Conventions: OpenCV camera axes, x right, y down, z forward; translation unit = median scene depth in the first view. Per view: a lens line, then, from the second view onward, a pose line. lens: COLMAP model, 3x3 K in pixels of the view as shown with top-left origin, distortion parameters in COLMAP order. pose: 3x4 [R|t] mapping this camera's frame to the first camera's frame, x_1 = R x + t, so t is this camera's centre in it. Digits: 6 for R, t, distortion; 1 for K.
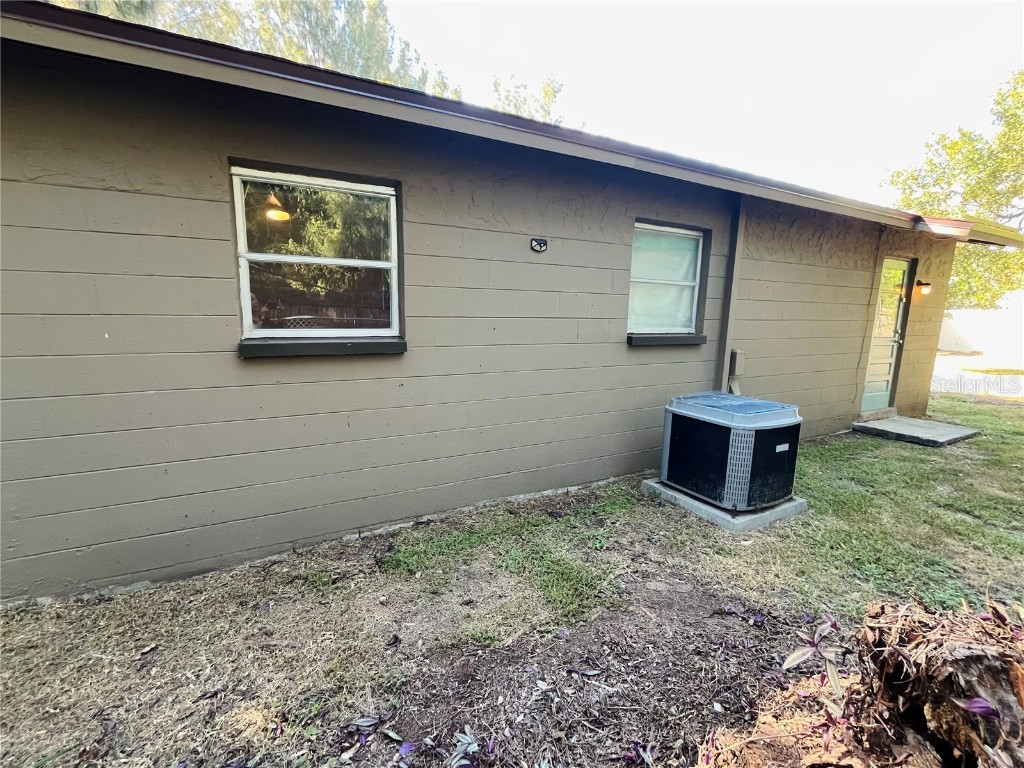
lens RADIAL K [[448.3, 0, 470.0], [0, 448.3, 384.9], [0, 0, 1]] dist [-0.006823, 0.001074]
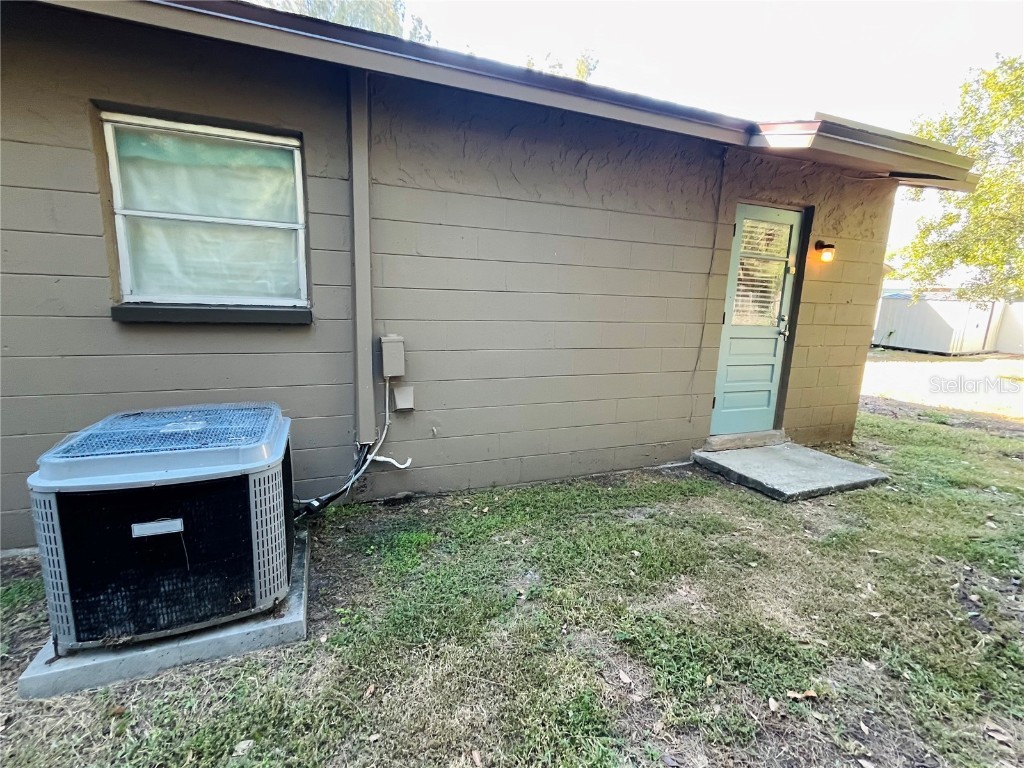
lens RADIAL K [[448.3, 0, 513.1], [0, 448.3, 385.7], [0, 0, 1]] dist [-0.006823, 0.001074]
pose [[0.994721, 0.044661, -0.092392, 0.630806], [-0.040661, 0.998171, 0.044731, -0.033611], [0.094221, -0.040738, 0.994717, 0.296267]]
